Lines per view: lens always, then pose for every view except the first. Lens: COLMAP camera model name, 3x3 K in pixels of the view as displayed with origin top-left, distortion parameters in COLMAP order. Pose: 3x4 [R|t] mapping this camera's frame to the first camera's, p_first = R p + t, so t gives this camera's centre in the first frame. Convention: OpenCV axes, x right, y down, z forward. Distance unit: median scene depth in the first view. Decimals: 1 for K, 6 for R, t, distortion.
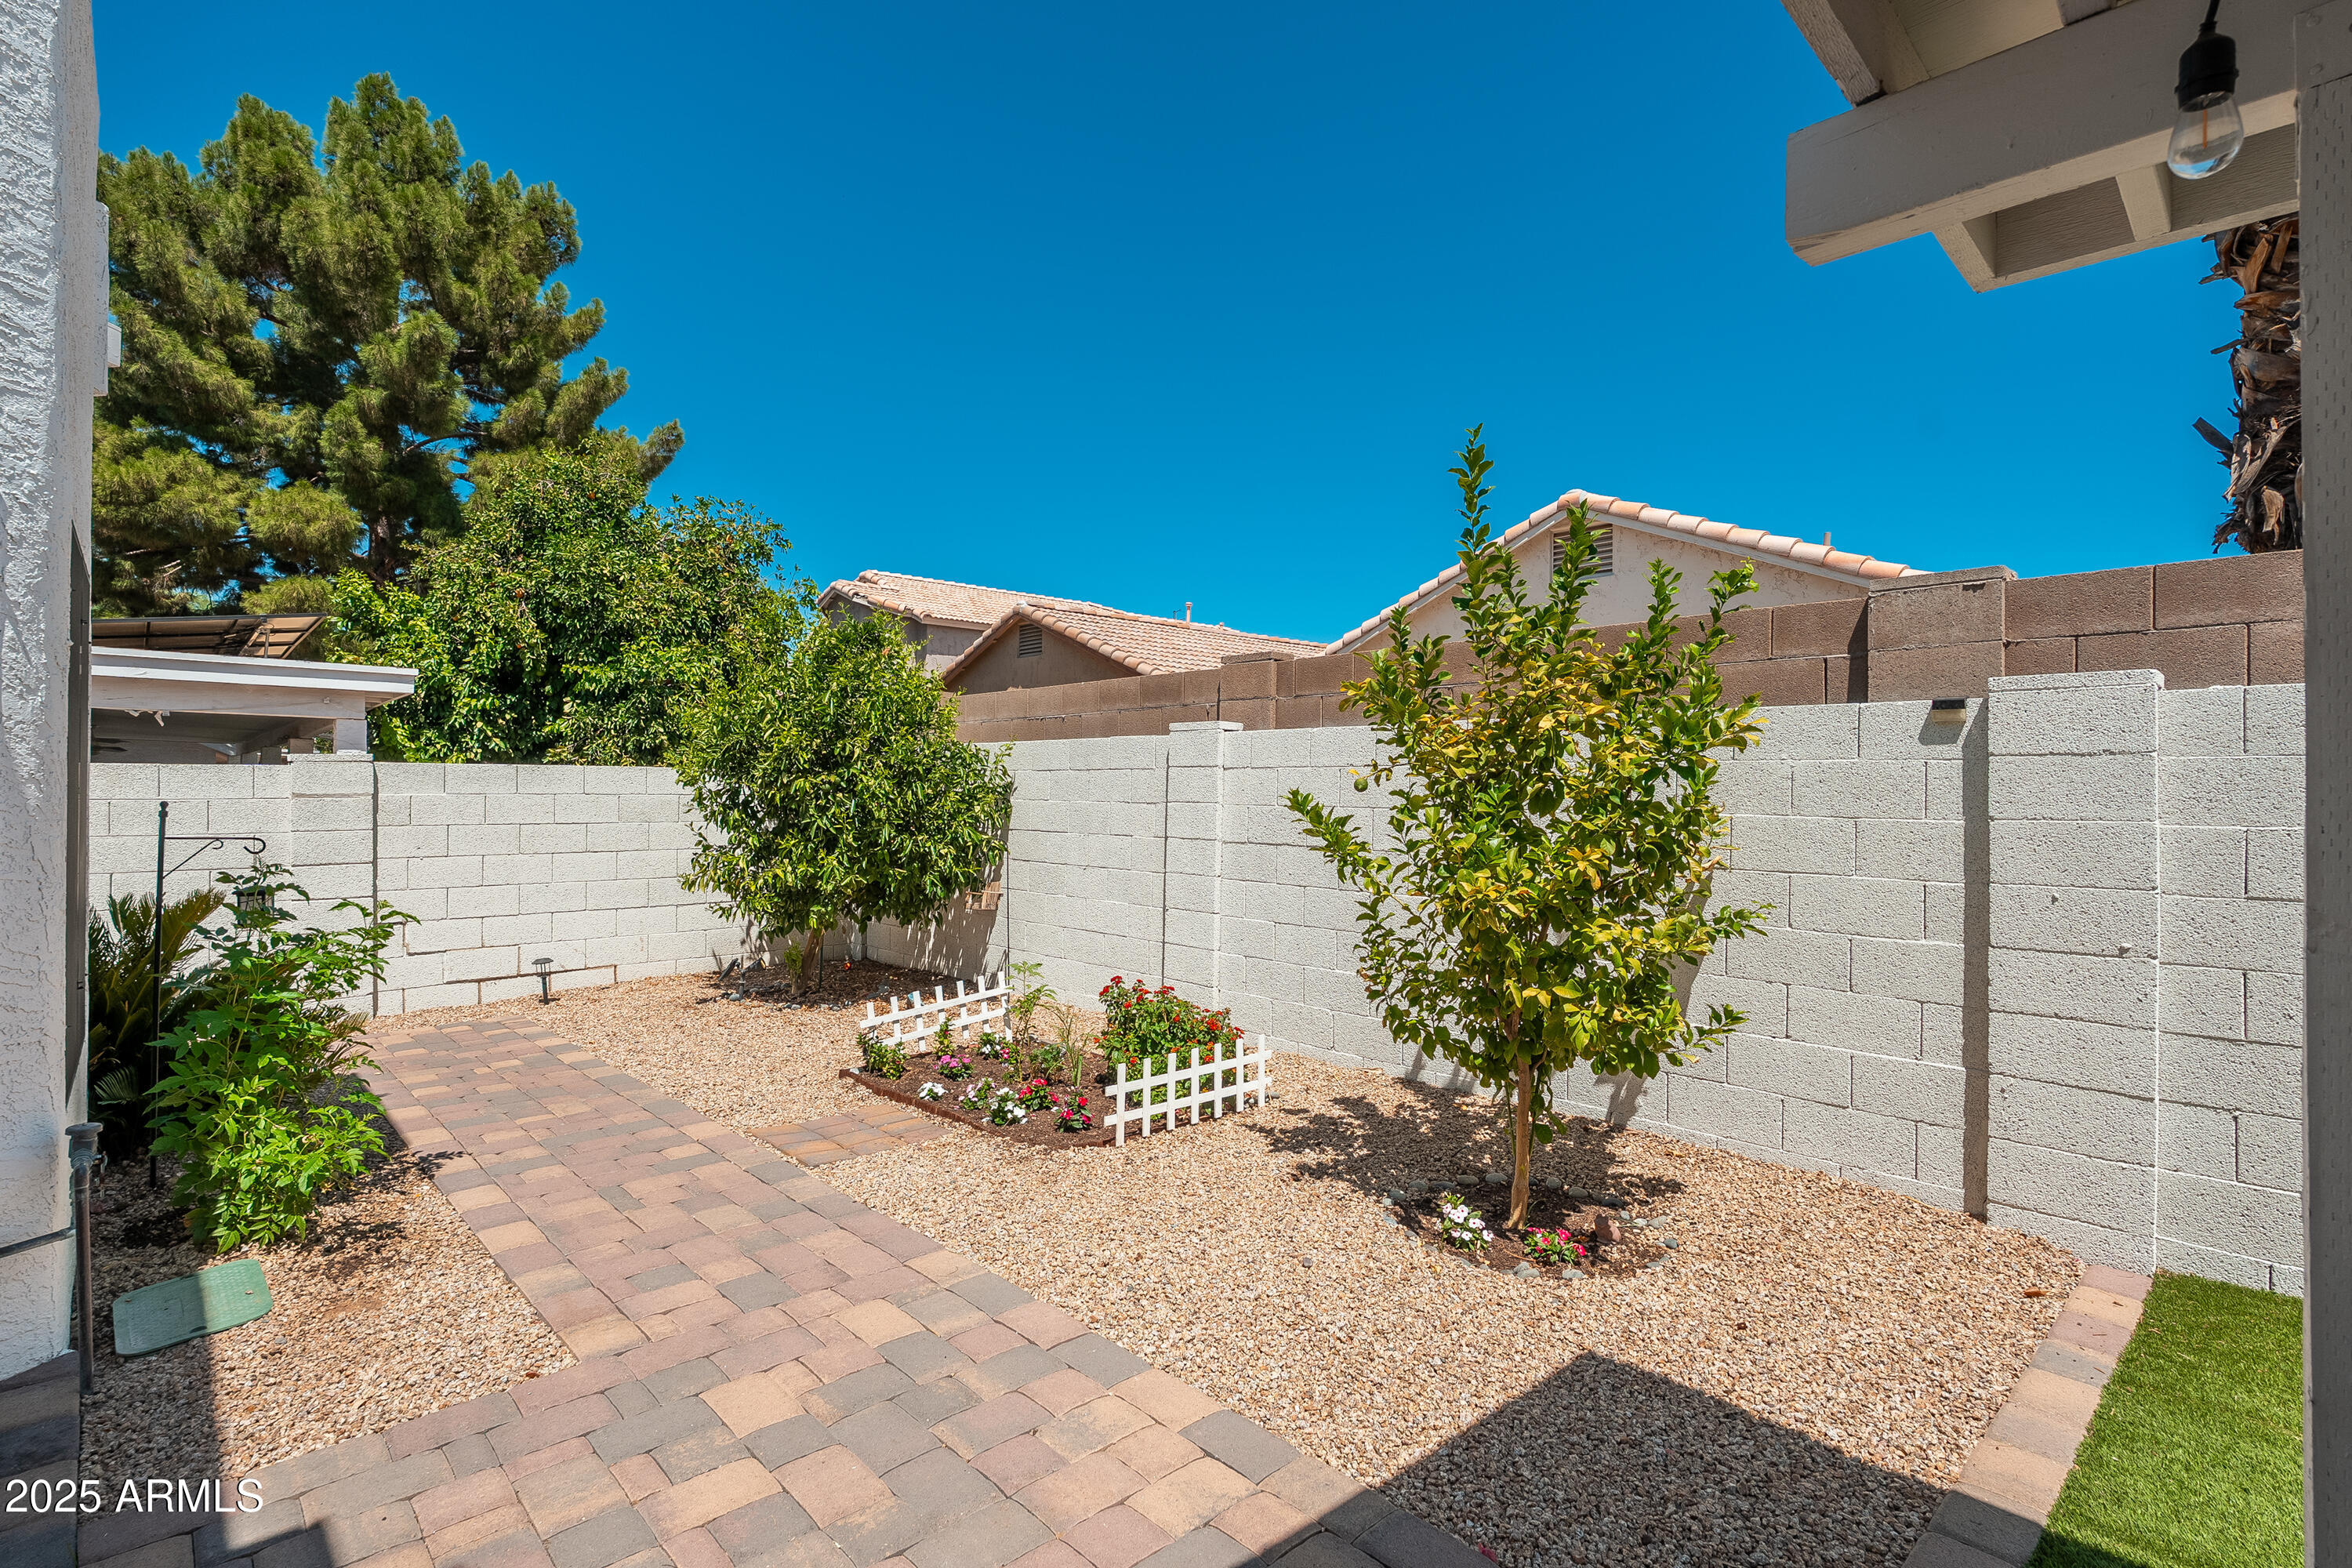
lens RADIAL K [[1086.0, 0, 1179.9], [0, 1086.0, 774.2], [0, 0, 1]] dist [-0.000160, 0.000187]
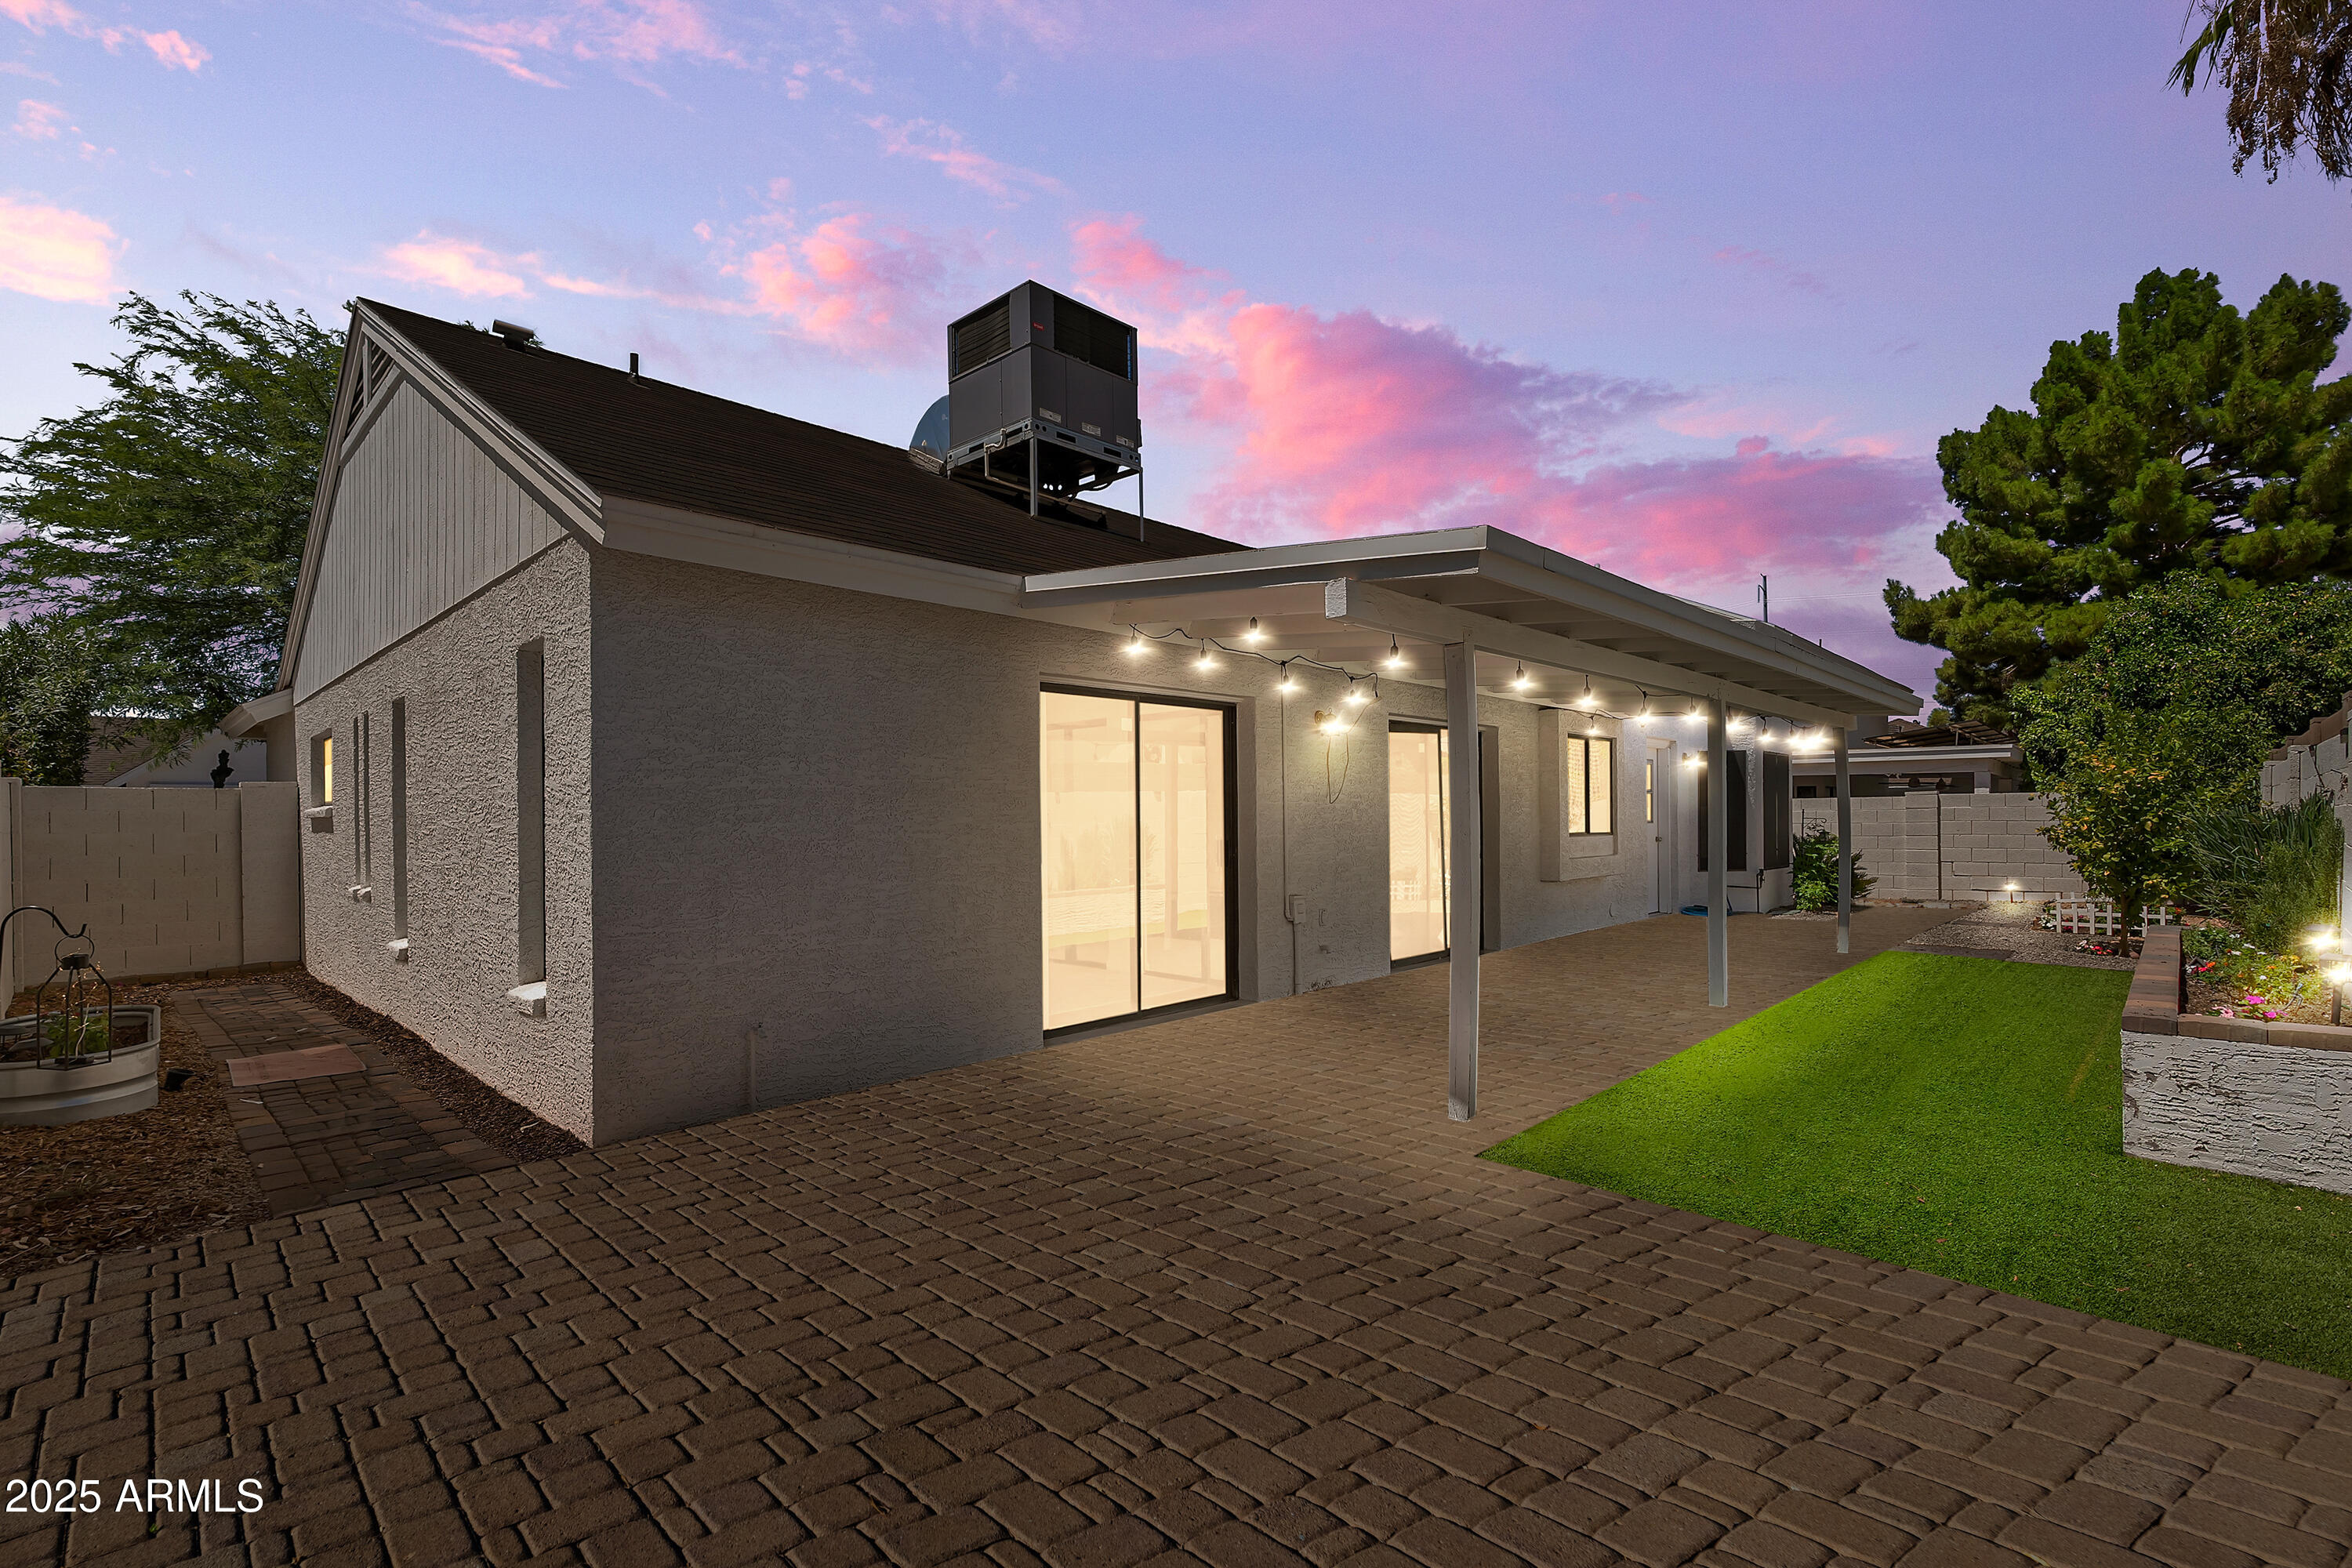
lens RADIAL K [[1032.8, 0, 1179.1], [0, 1032.8, 795.6], [0, 0, 1]] dist [-0.004657, -0.000242]
pose [[0.034088, -0.010711, -0.999361, 0.566921], [0.010591, 0.999890, -0.010356, 0.001486], [0.999363, -0.010231, 0.034197, -0.293383]]
